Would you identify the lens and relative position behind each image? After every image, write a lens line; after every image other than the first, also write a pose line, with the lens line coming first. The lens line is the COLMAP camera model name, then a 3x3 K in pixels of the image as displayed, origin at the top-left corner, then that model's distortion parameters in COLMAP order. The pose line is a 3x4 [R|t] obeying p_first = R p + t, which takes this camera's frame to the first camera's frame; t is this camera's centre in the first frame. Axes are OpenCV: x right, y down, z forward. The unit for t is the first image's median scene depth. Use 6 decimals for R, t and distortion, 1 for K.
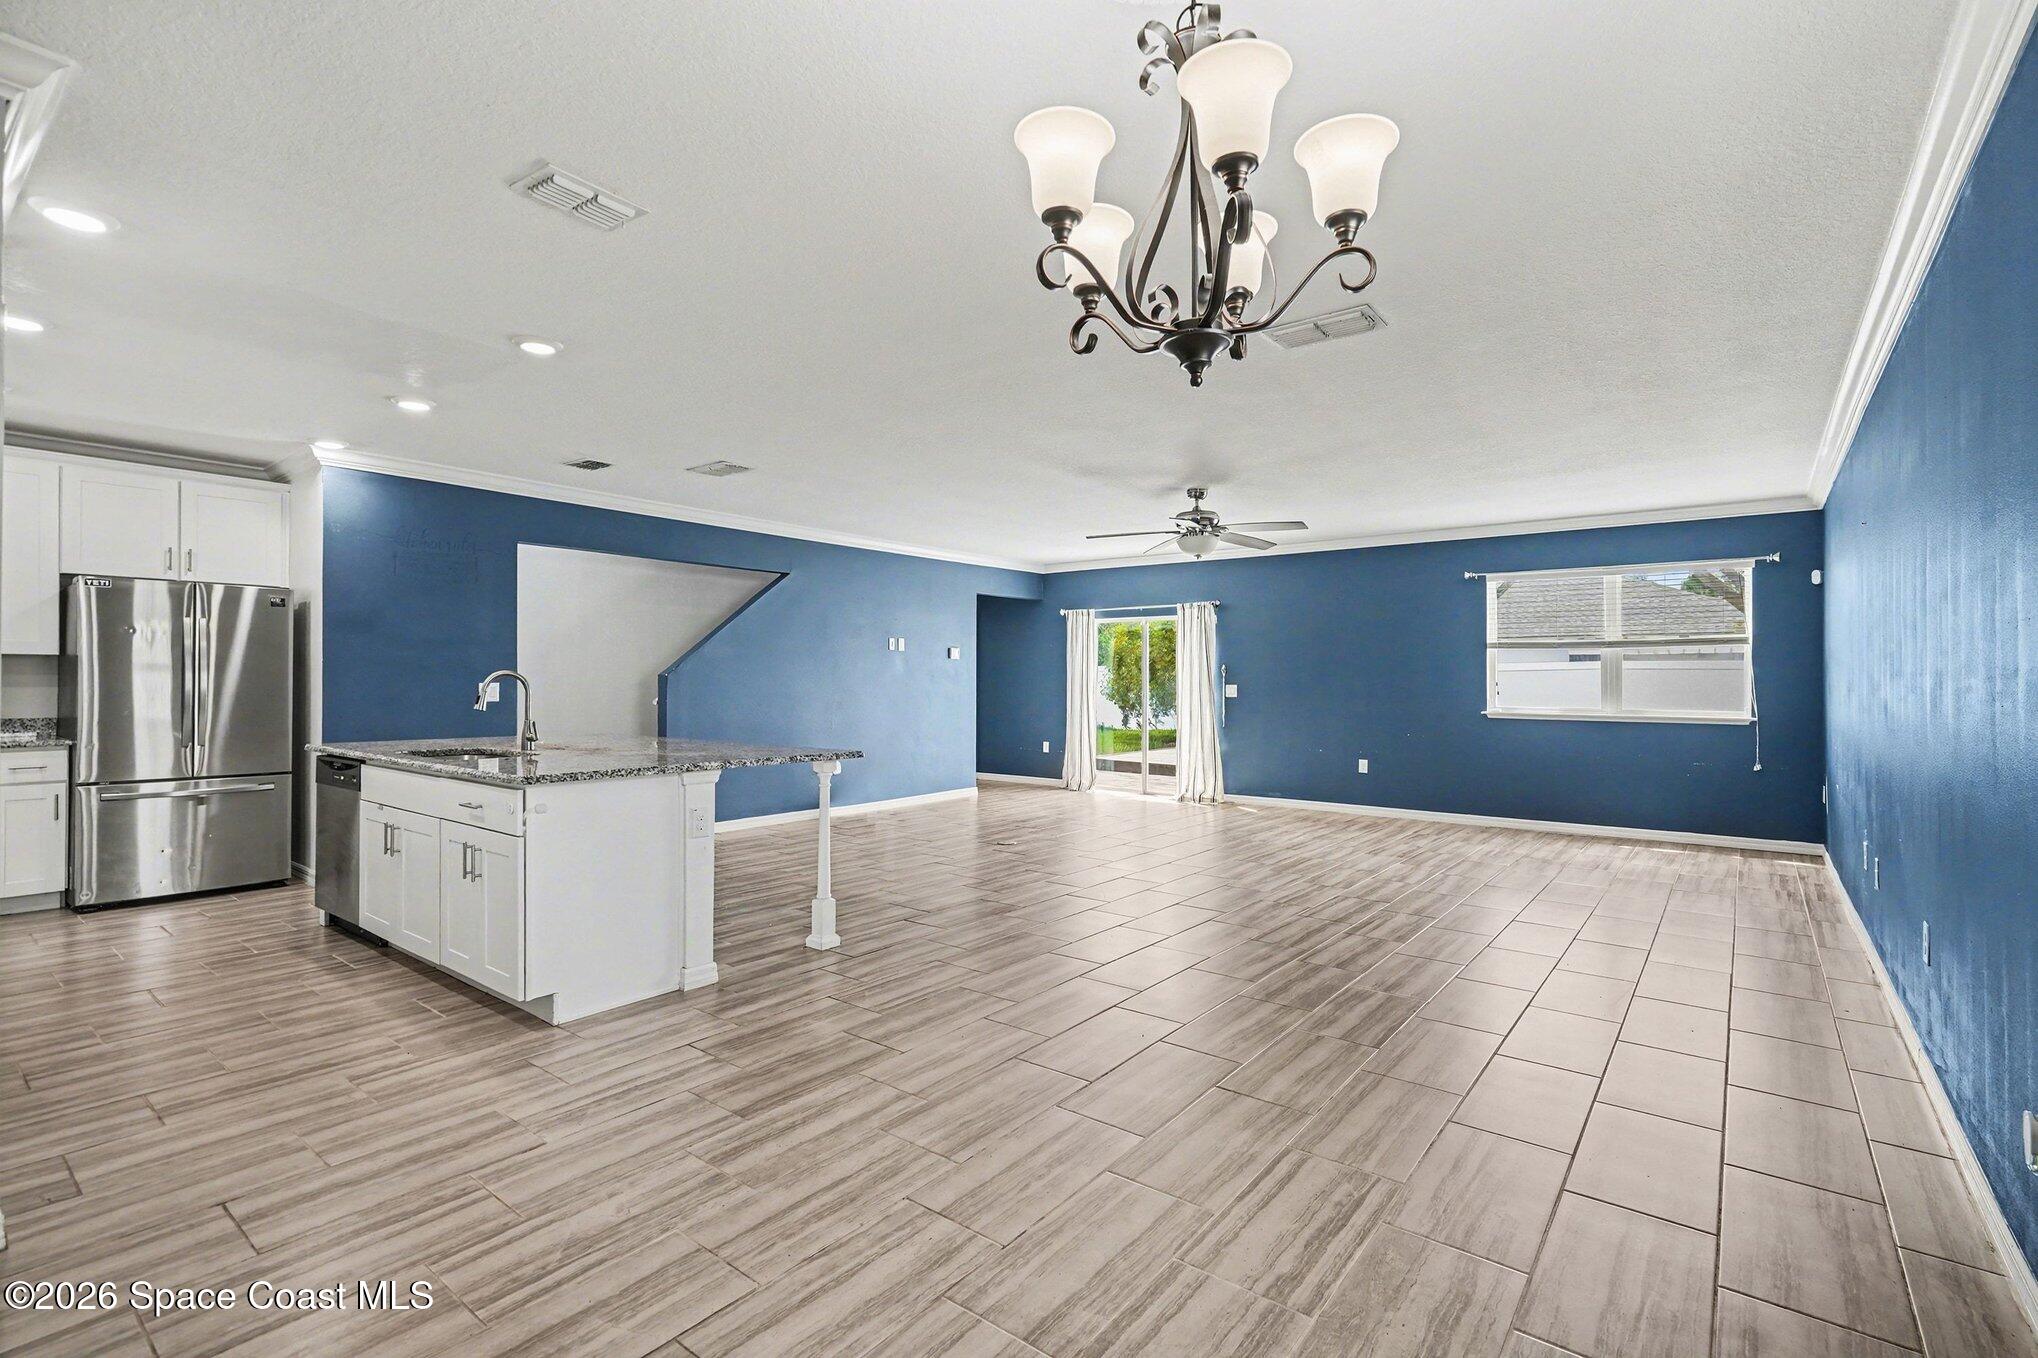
lens RADIAL K [[931.9, 0, 1013.6], [0, 931.9, 663.0], [0, 0, 1]] dist [0.002190, 0.001135]
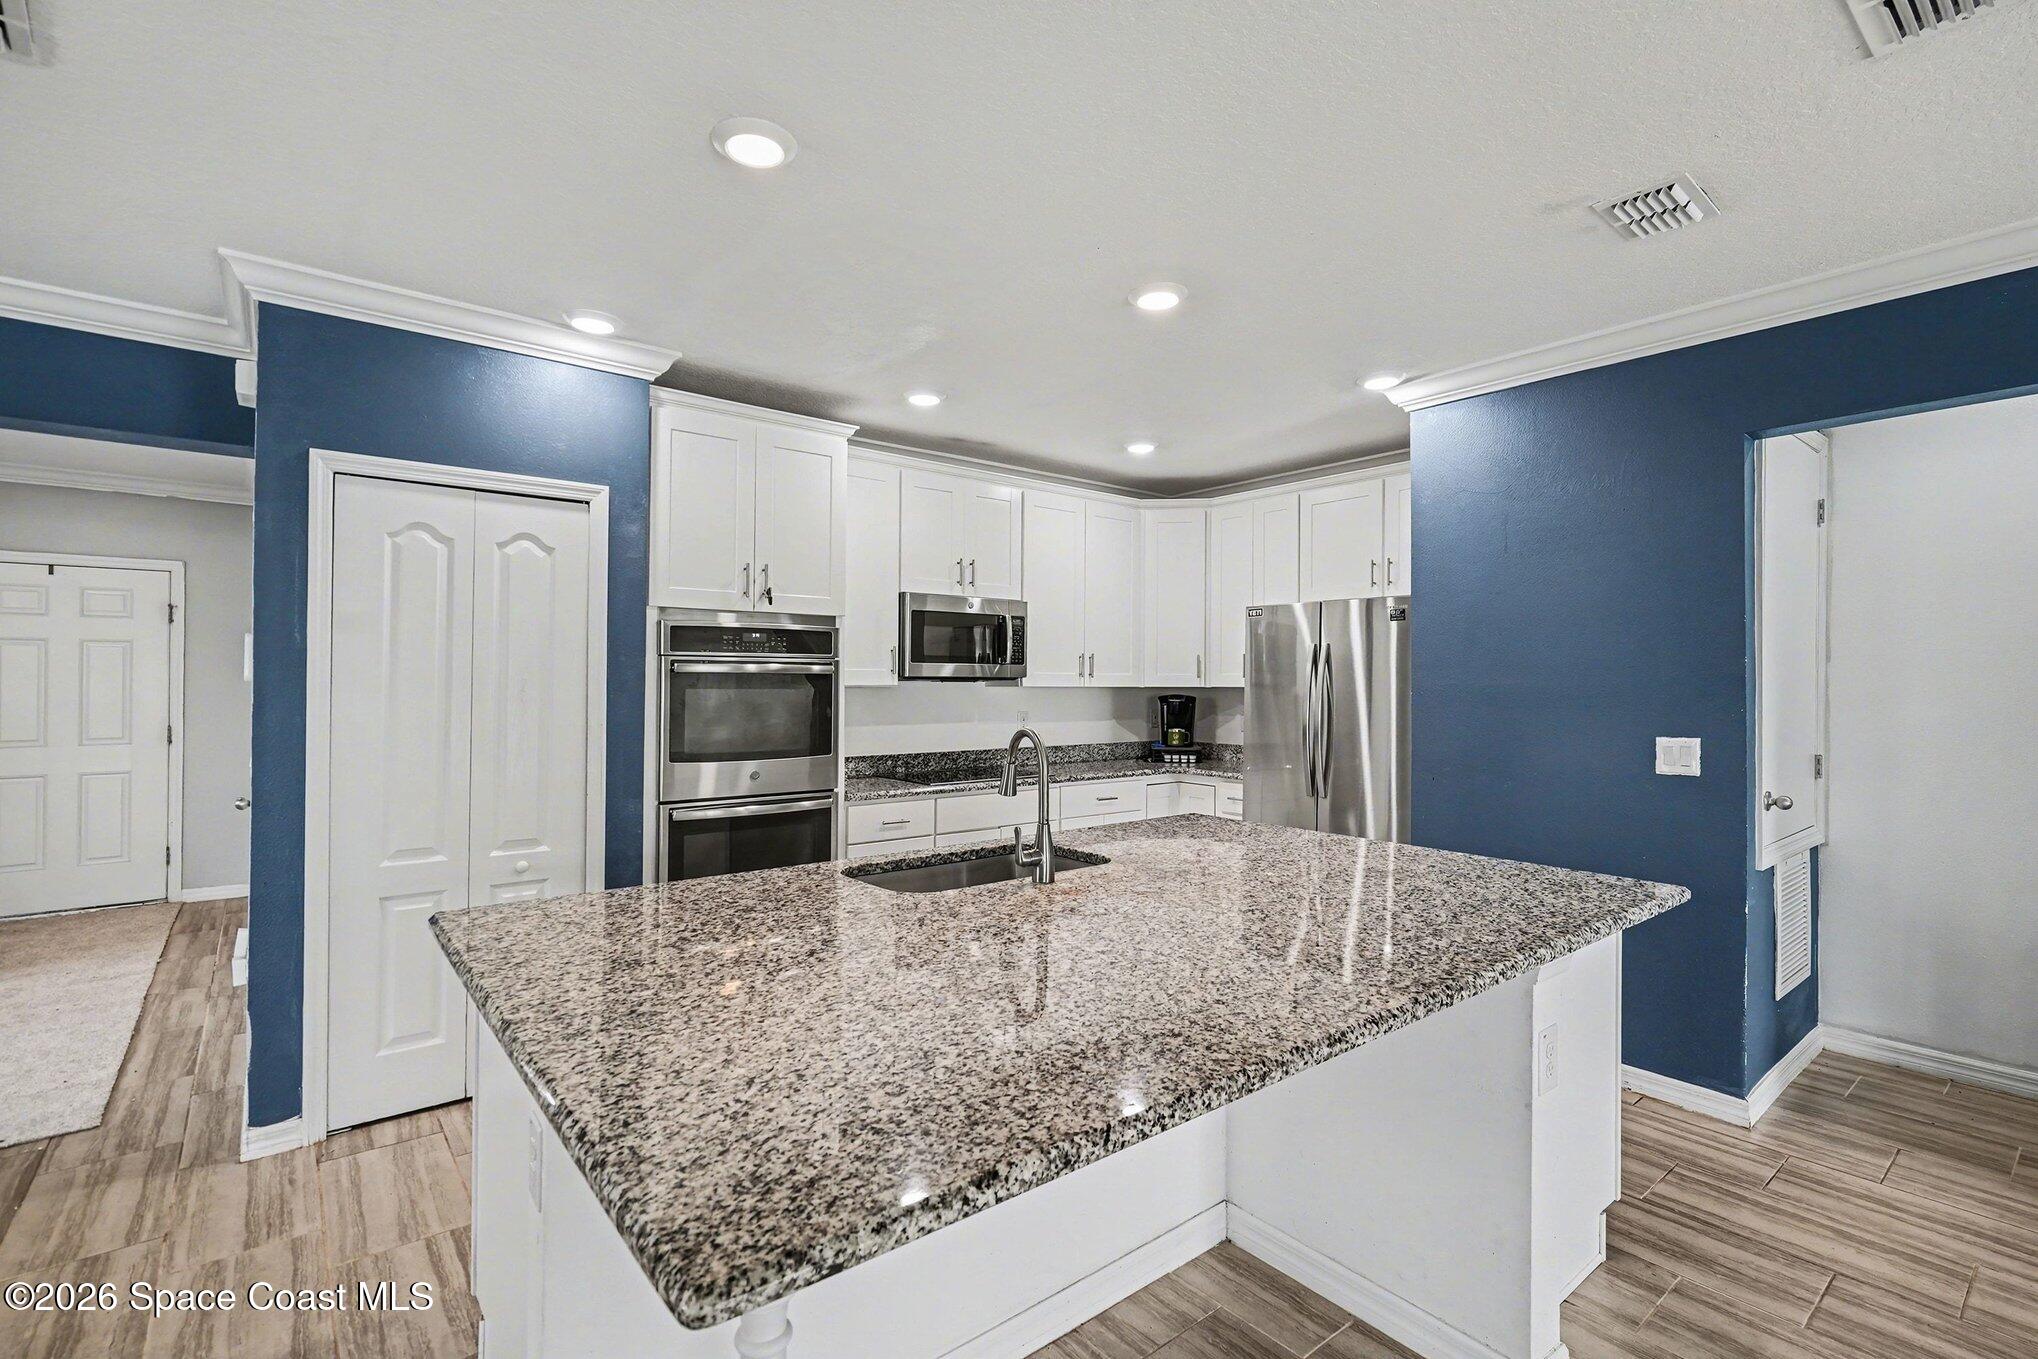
lens RADIAL K [[931.9, 0, 1029.1], [0, 931.9, 680.9], [0, 0, 1]] dist [0.002190, 0.001135]
pose [[-0.217479, -0.005185, -0.976051, -0.005978], [0.013003, 0.999882, -0.008209, -0.009730], [0.975978, -0.014477, -0.217386, 0.763539]]
